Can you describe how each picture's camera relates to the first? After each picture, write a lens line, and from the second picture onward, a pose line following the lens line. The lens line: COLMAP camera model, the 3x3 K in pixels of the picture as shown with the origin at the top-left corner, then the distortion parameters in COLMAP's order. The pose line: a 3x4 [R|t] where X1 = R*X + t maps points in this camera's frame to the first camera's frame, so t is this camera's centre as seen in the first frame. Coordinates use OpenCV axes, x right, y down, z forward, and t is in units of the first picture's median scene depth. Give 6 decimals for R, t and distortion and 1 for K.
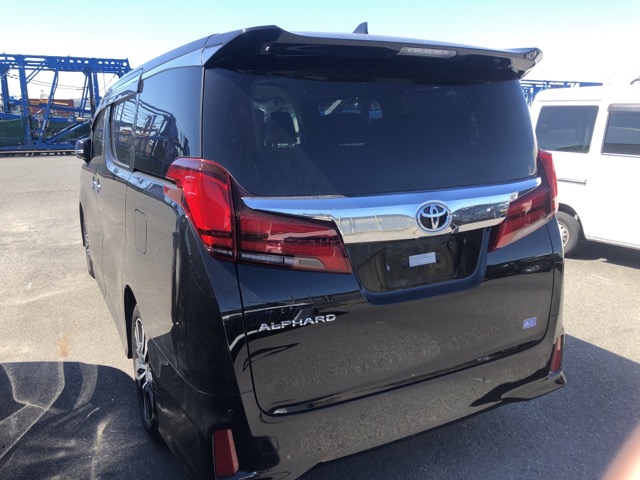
lens RADIAL K [[533.4, 0, 316.4], [0, 533.4, 237.1], [0, 0, 1]] dist [0.013041, -0.000669]
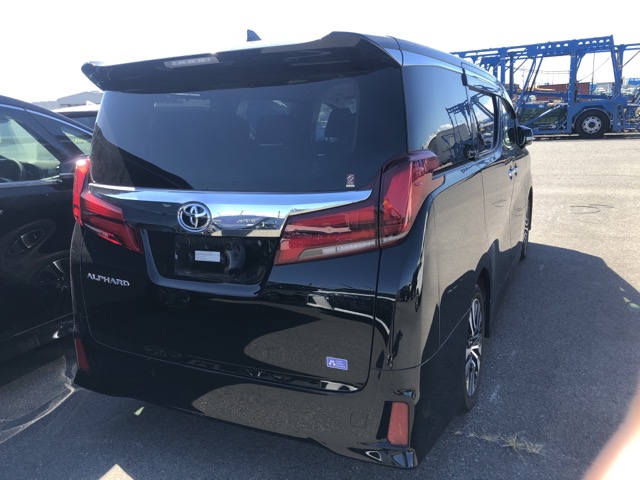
lens RADIAL K [[533.4, 0, 316.4], [0, 533.4, 237.1], [0, 0, 1]] dist [0.013041, -0.000669]
pose [[0.579225, 0.152419, -0.800791, 0.146466], [-0.127259, 0.987227, 0.095856, -0.015699], [0.805173, 0.046386, 0.591223, 0.068158]]
